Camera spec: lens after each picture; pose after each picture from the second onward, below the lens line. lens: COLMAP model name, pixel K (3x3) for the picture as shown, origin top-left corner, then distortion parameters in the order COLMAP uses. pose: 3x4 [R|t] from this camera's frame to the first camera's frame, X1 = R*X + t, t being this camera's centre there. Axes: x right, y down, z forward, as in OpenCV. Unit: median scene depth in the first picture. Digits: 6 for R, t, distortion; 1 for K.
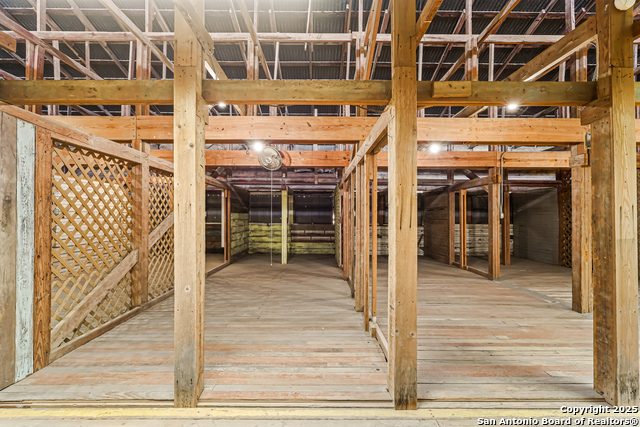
lens RADIAL K [[297.2, 0, 316.6], [0, 297.2, 213.0], [0, 0, 1]] dist [-0.003219, 0.000676]
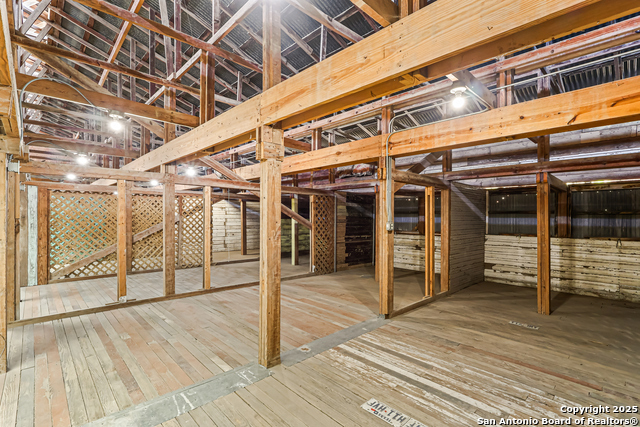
lens RADIAL K [[297.2, 0, 316.3], [0, 297.2, 214.8], [0, 0, 1]] dist [-0.003219, 0.000676]
pose [[0.686020, -0.006449, -0.727554, 1.654133], [0.004320, 0.999979, -0.004791, -0.022844], [0.727570, 0.000143, 0.686034, 0.655233]]
